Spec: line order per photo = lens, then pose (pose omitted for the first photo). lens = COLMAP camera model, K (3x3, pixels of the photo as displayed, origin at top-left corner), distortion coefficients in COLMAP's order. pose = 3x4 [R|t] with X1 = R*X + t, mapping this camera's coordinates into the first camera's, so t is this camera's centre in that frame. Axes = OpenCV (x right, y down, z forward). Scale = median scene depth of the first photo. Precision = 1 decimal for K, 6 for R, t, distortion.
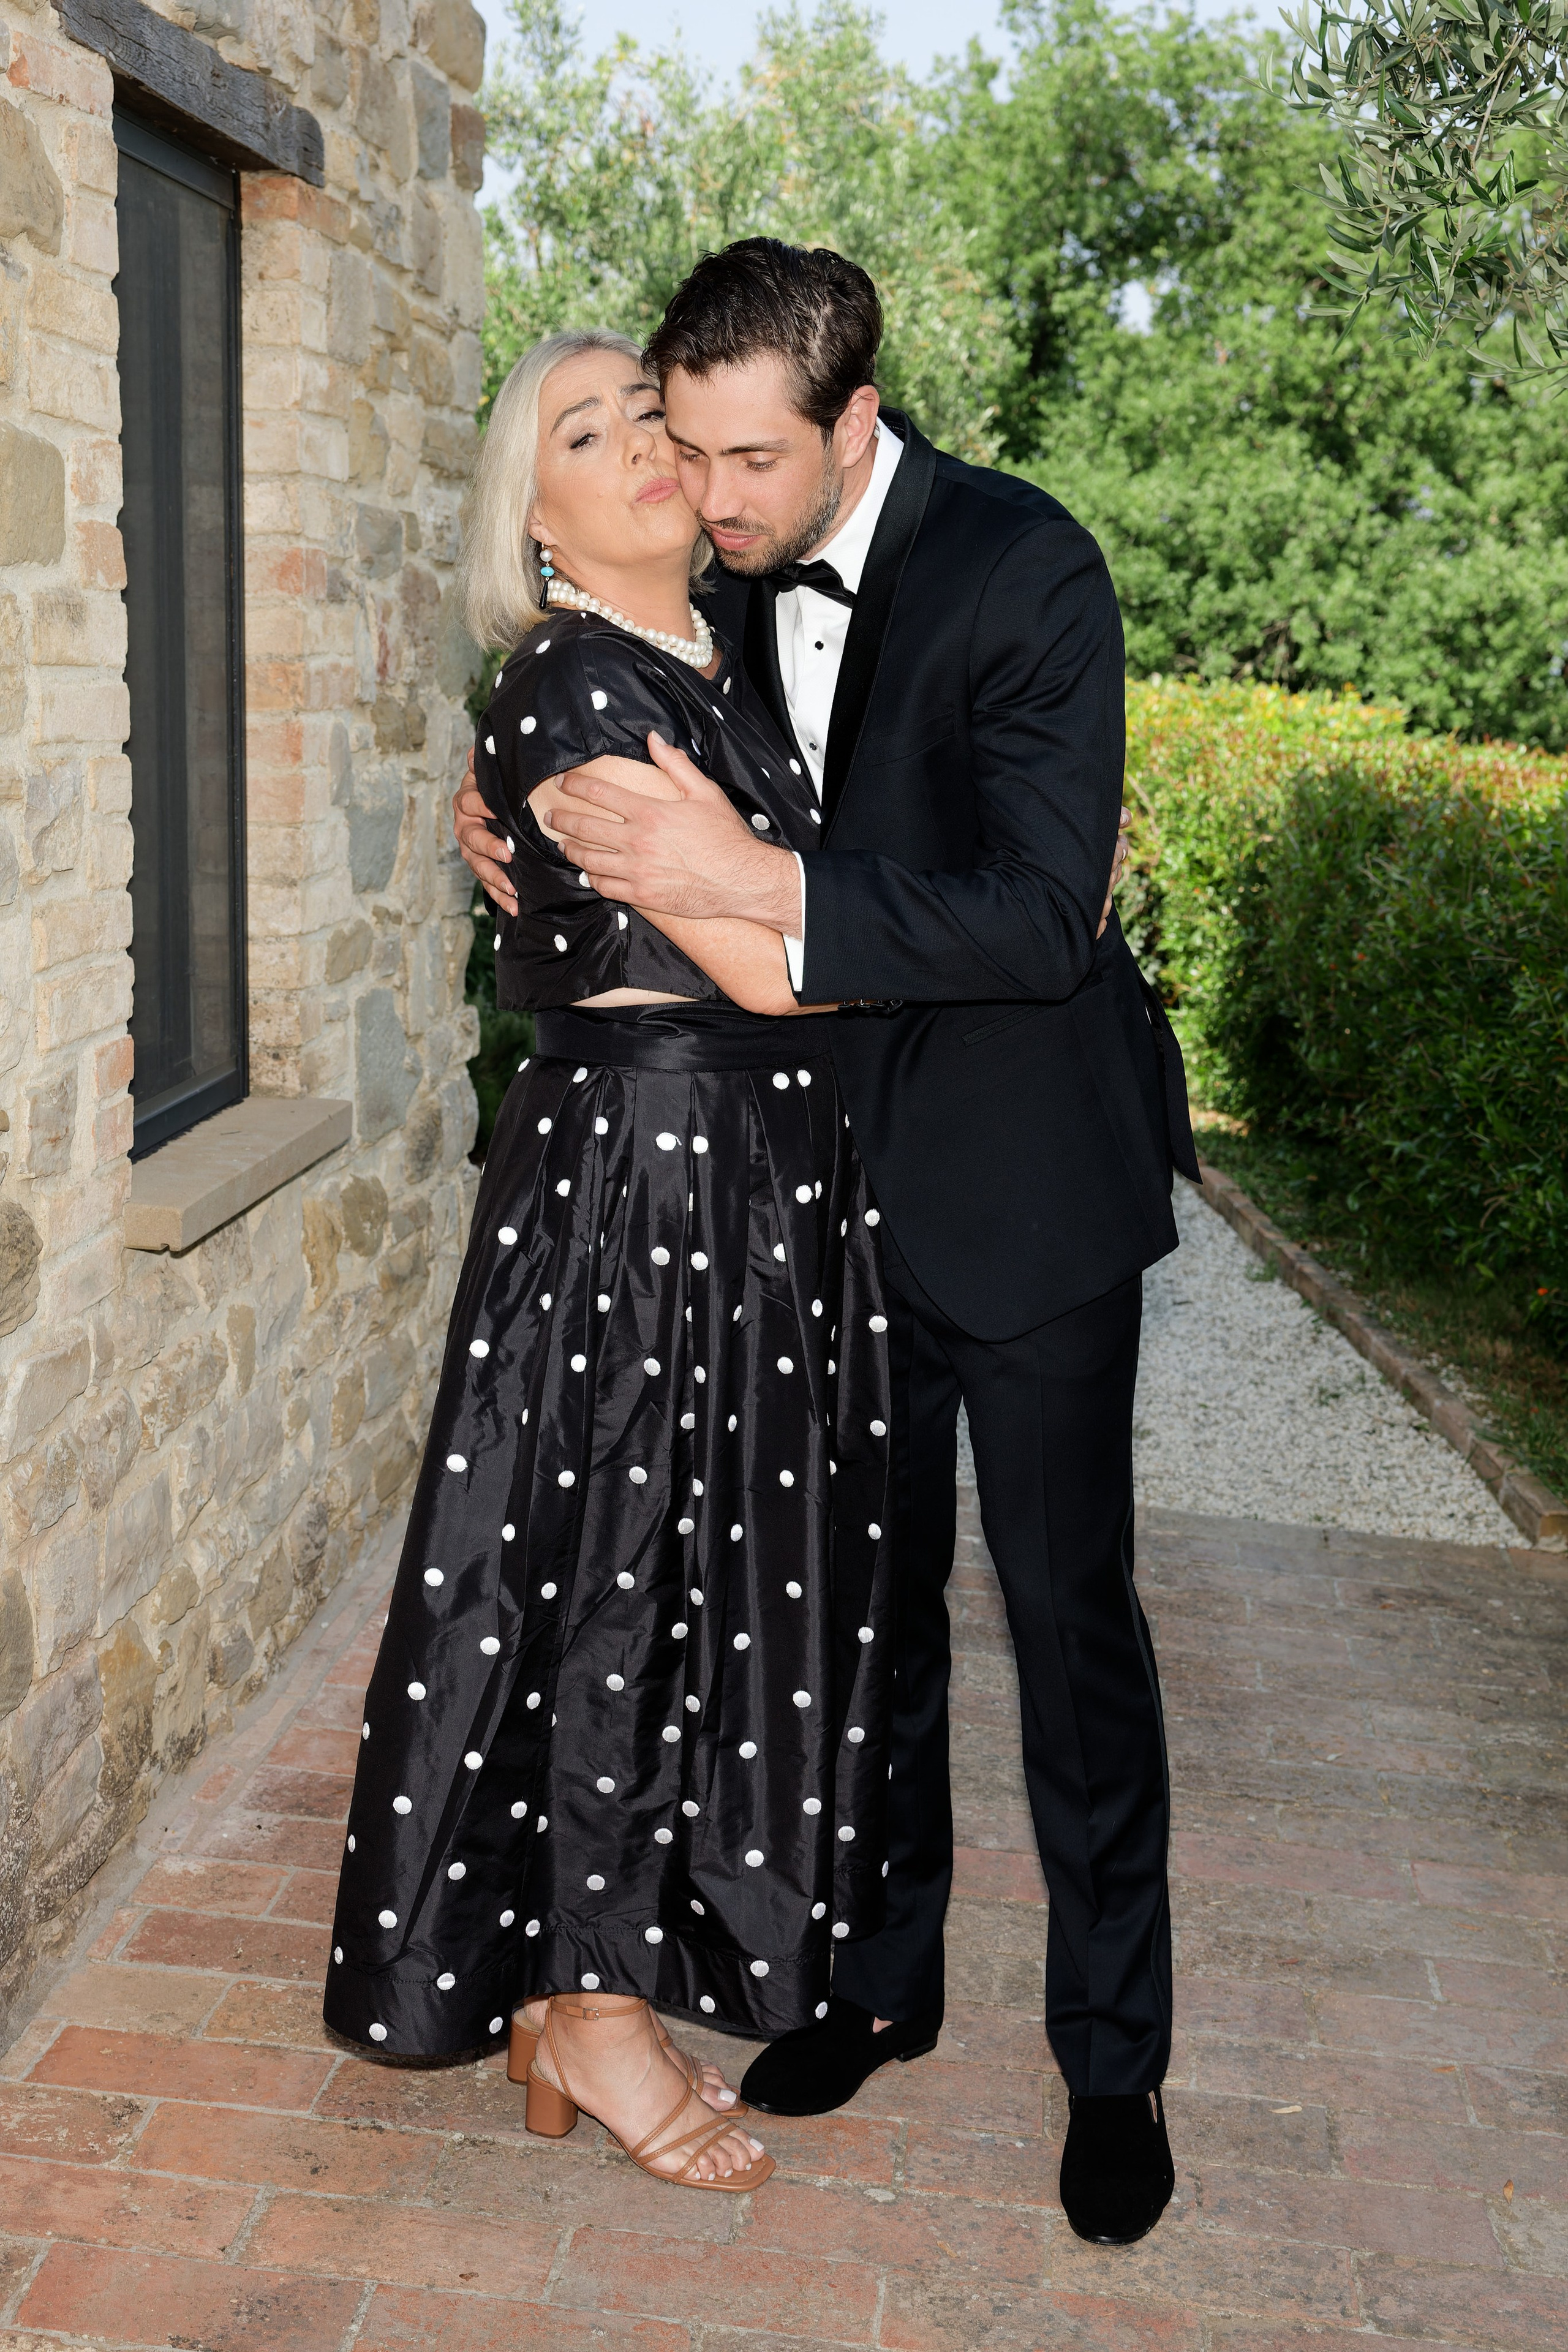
lens RADIAL K [[3117.7, 0, 701.5], [0, 3117.7, 1268.2], [0, 0, 1]] dist [0.034224, -0.006806]
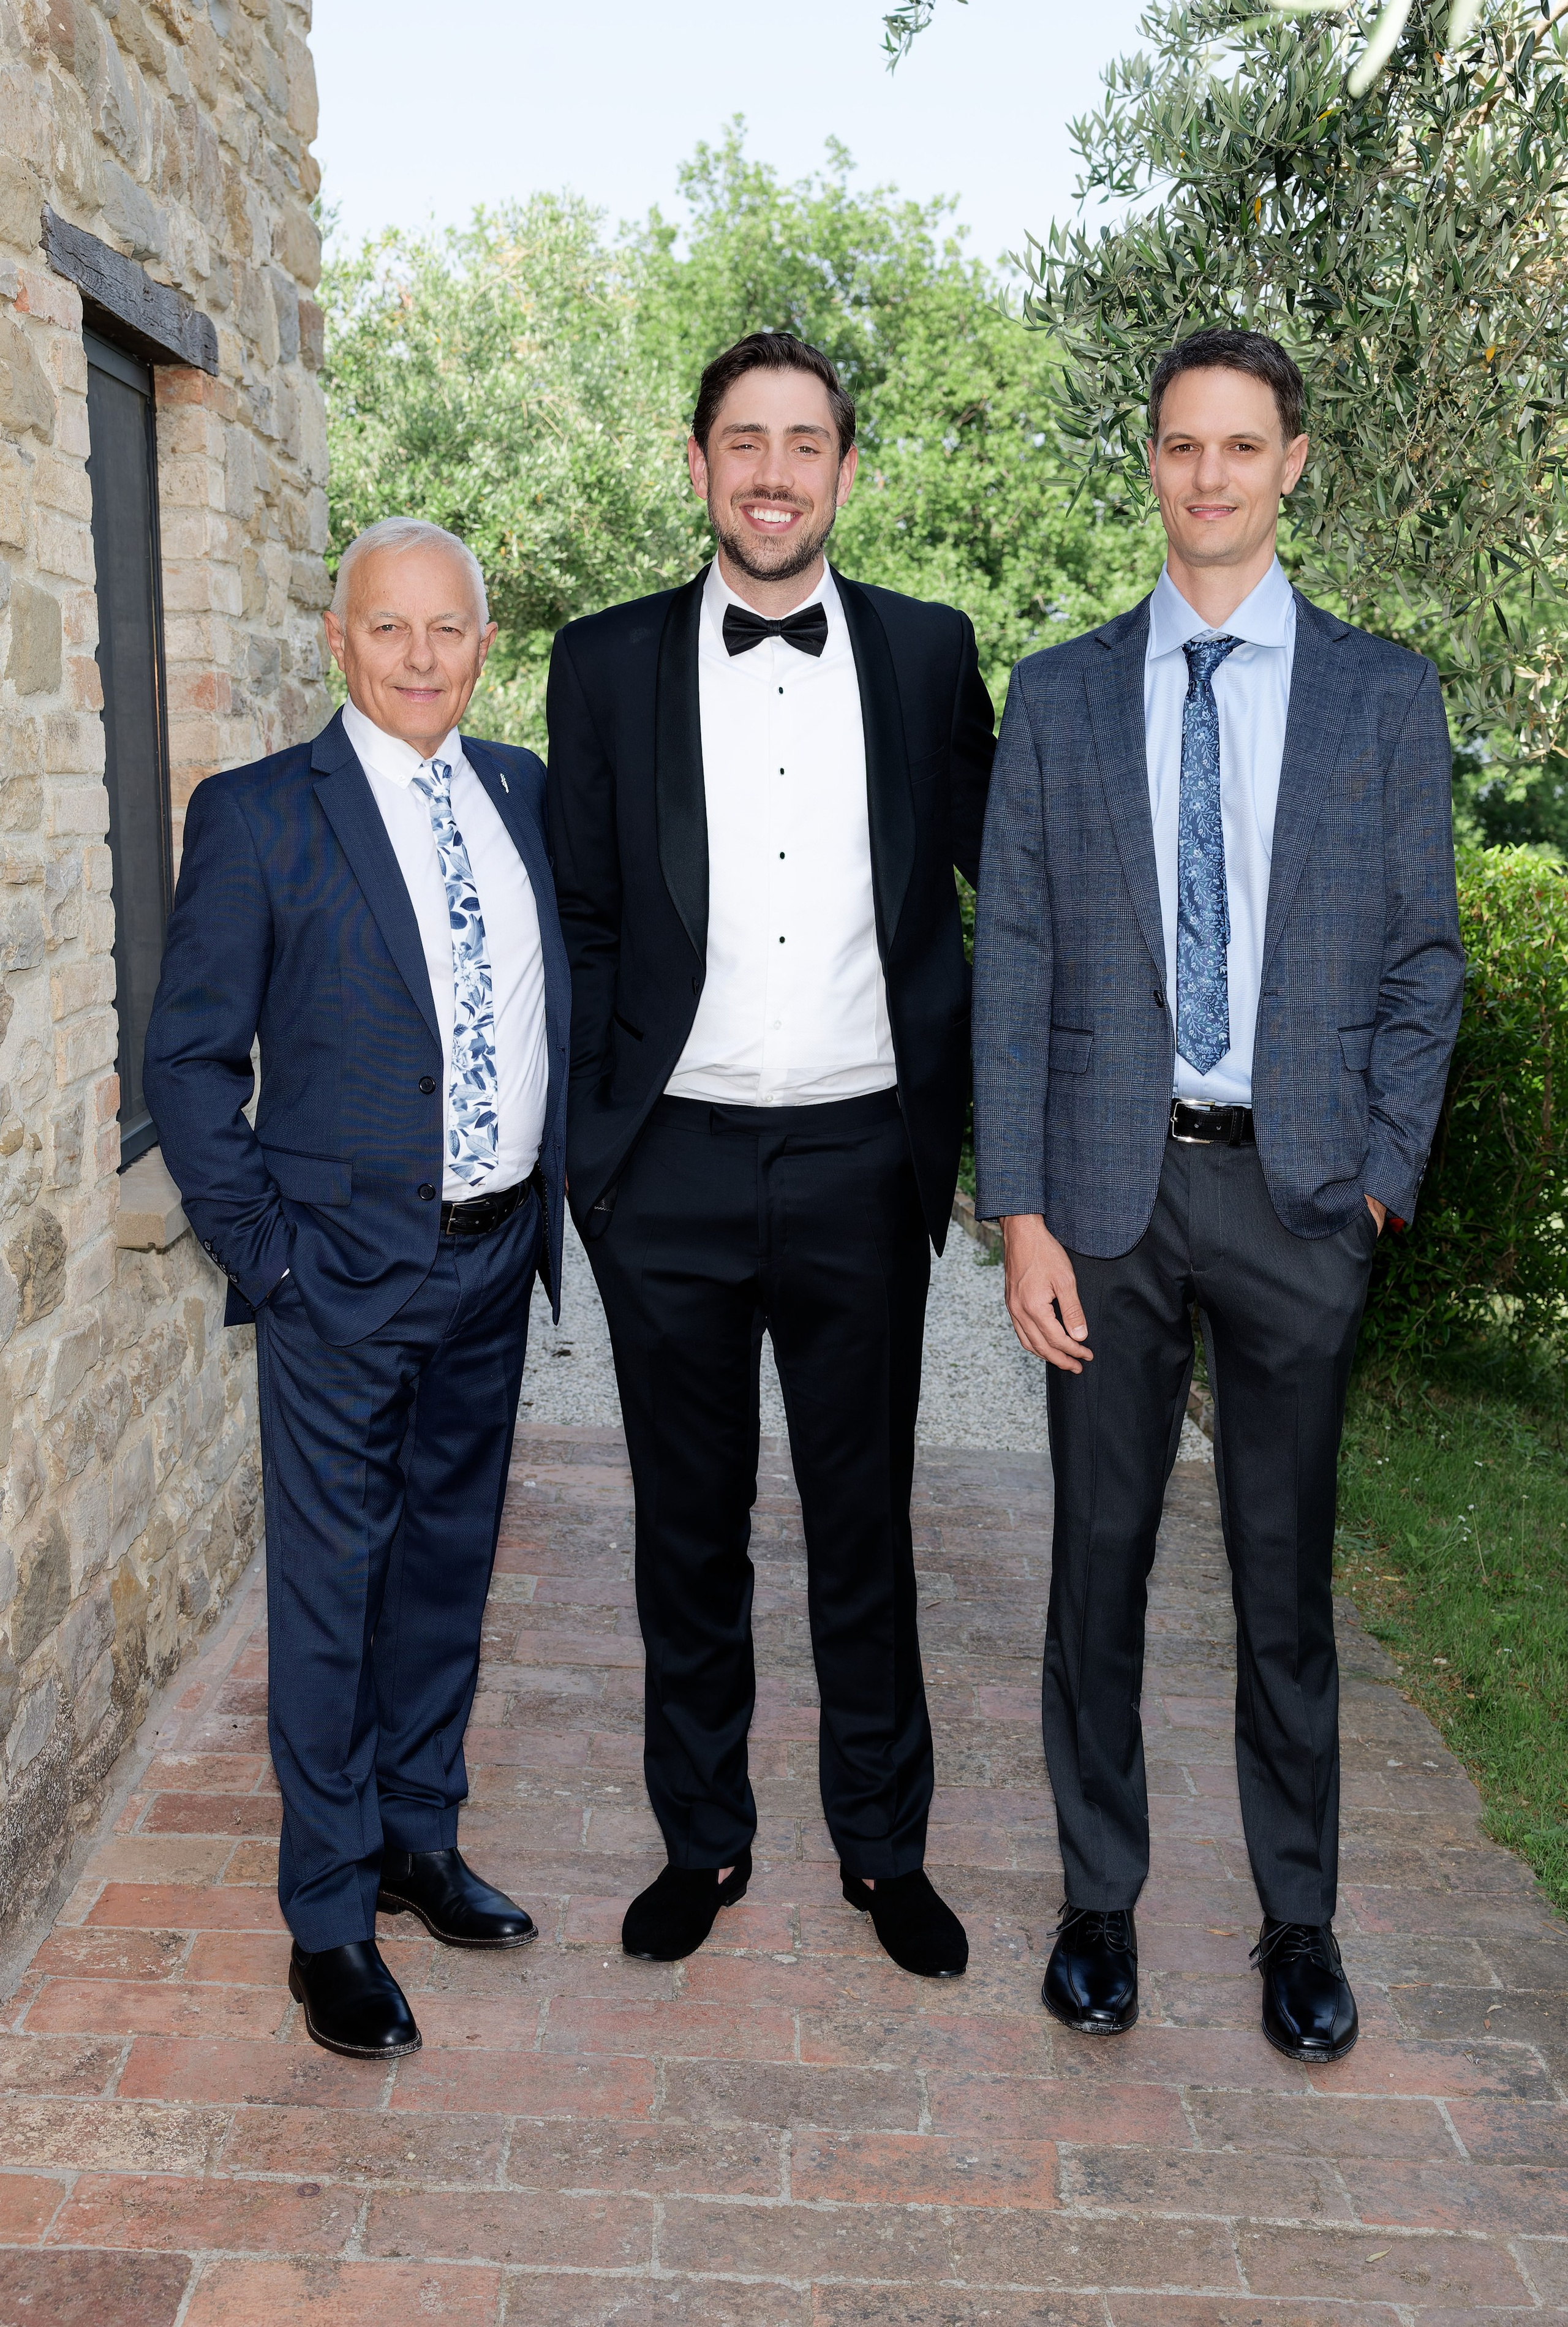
lens RADIAL K [[2856.9, 0, 793.2], [0, 2856.9, 1231.8], [0, 0, 1]] dist [0.041741, -0.015667]
pose [[0.990685, -0.043305, 0.129105, -0.034067], [0.046623, 0.998653, -0.022791, 0.012610], [-0.127944, 0.028598, 0.991369, -0.071471]]
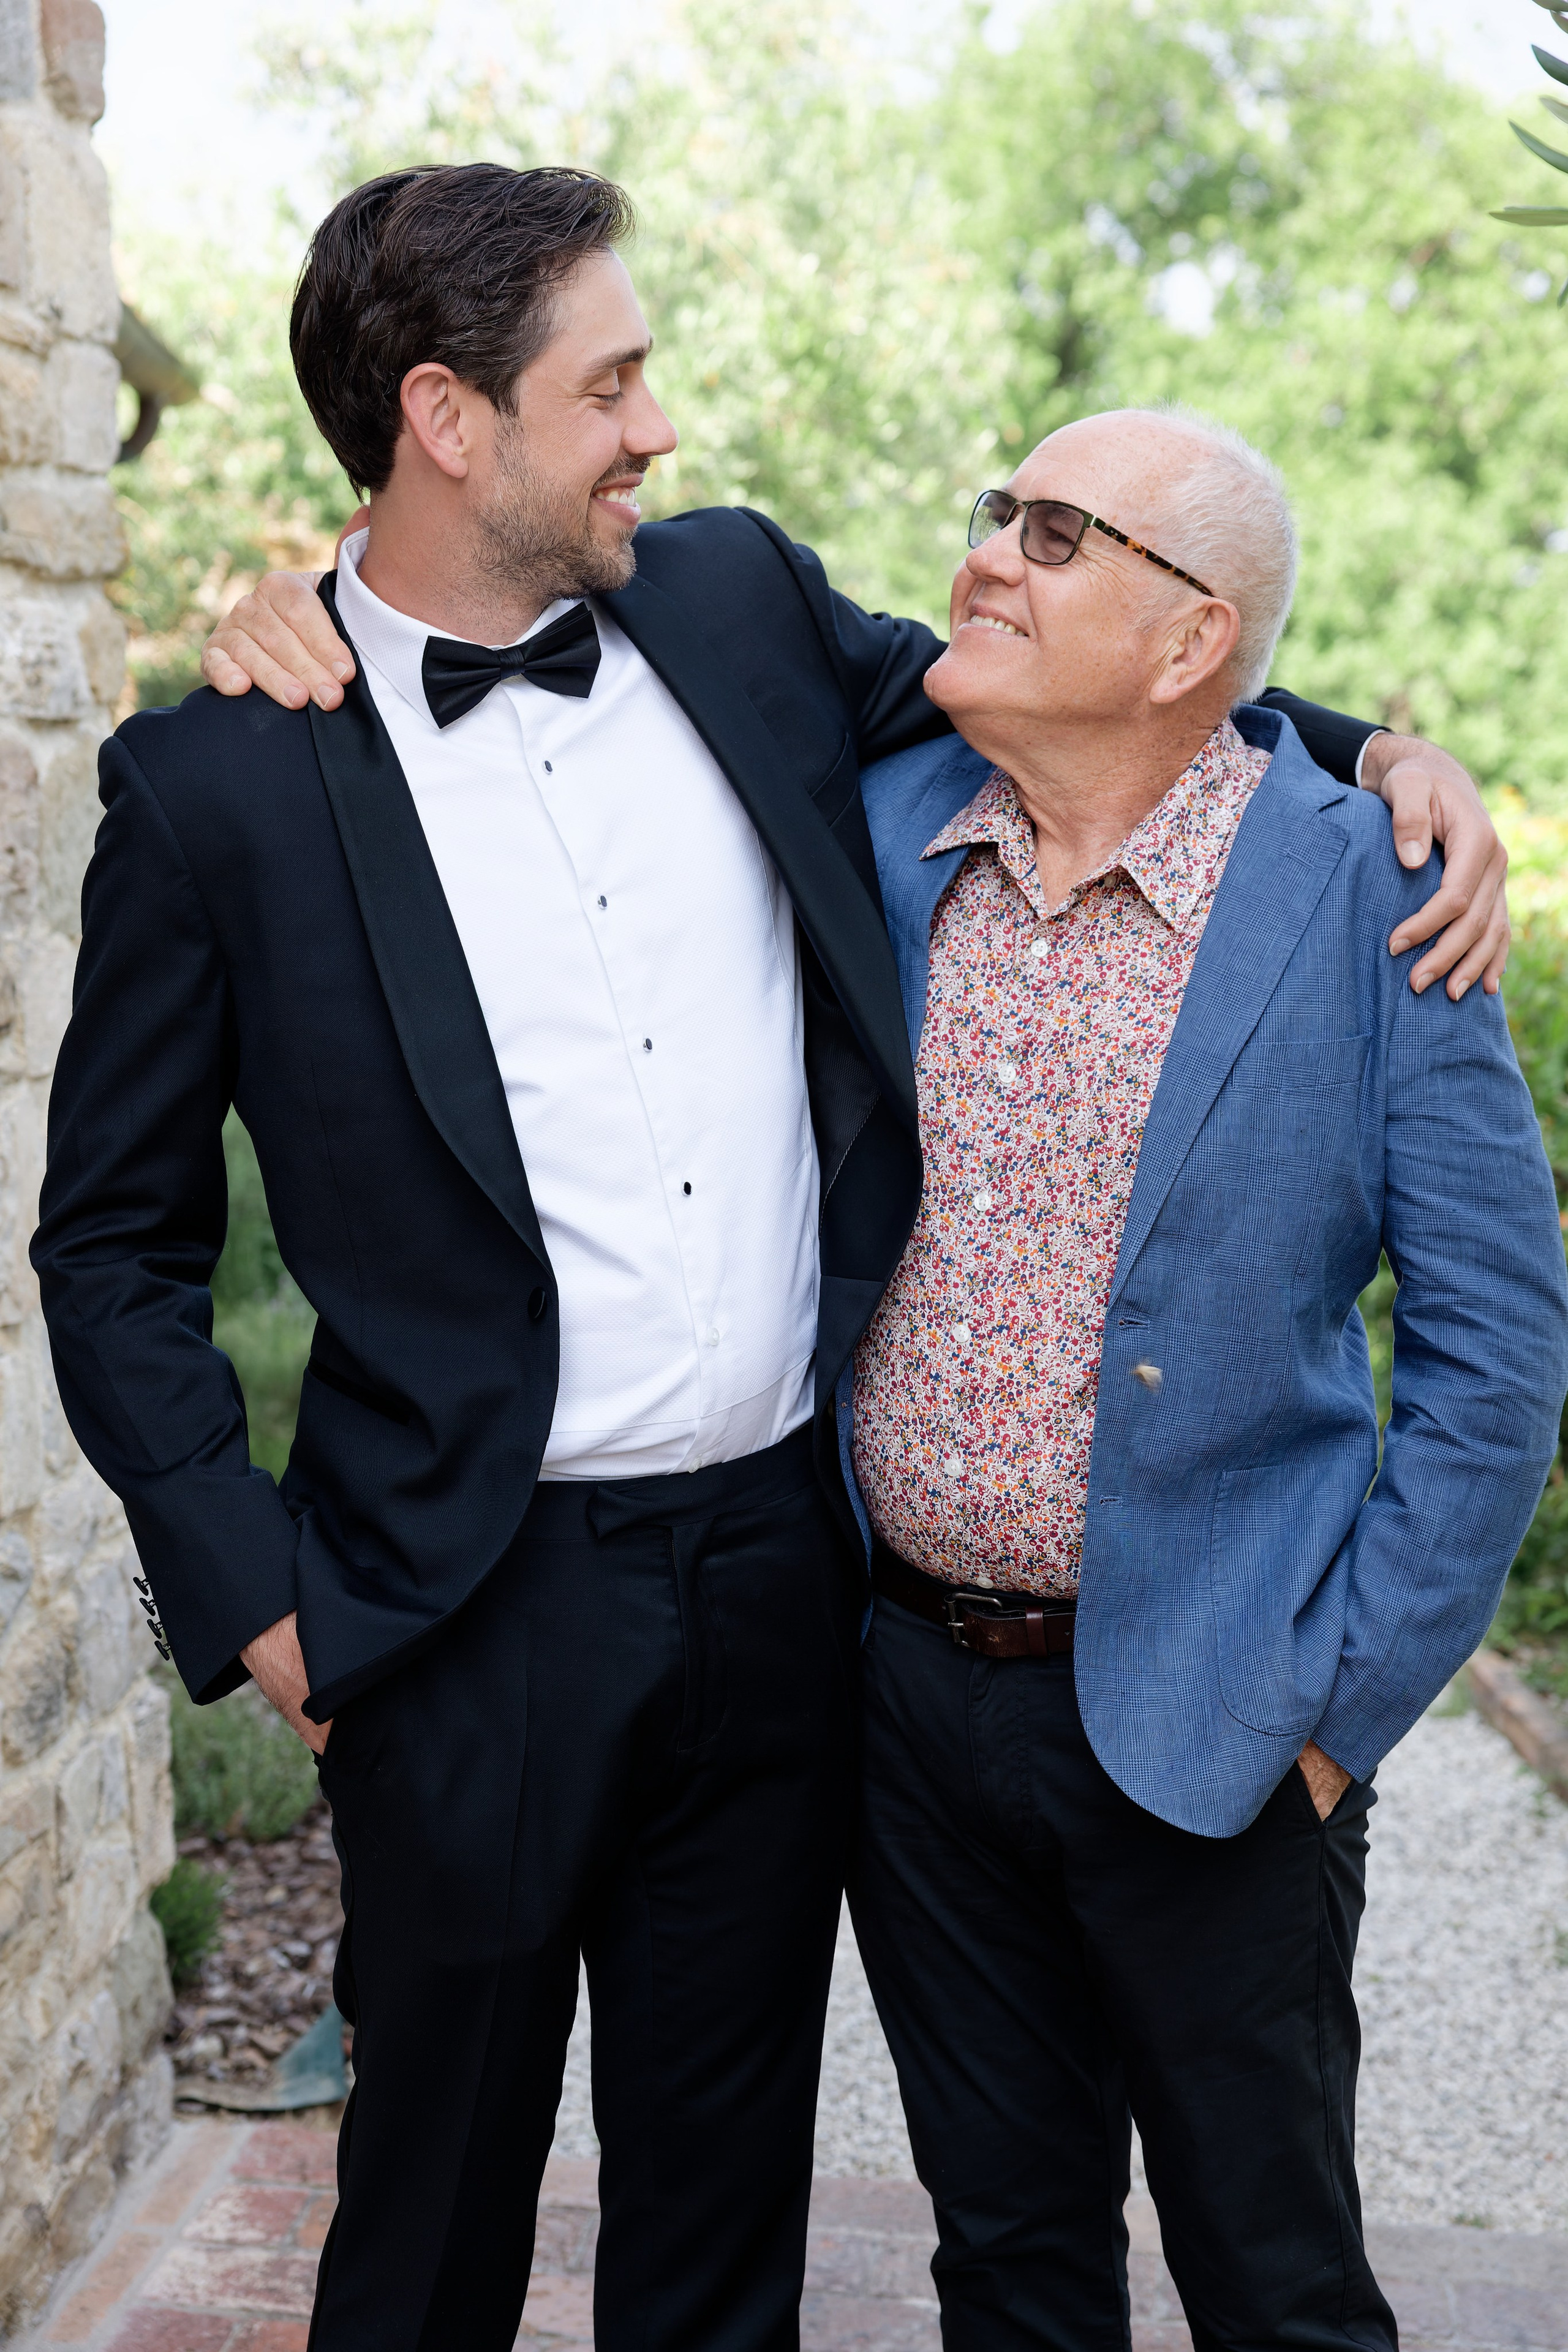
lens RADIAL K [[3808.0, 0, 784.0], [0, 3808.0, 1176.0], [0, 0, 1]] dist [0.059422, -0.253359]
pose [[0.998953, -0.041467, 0.019312, 0.028545], [0.042845, 0.996077, -0.077426, -0.052176], [-0.016025, 0.078172, 0.996811, 0.188020]]
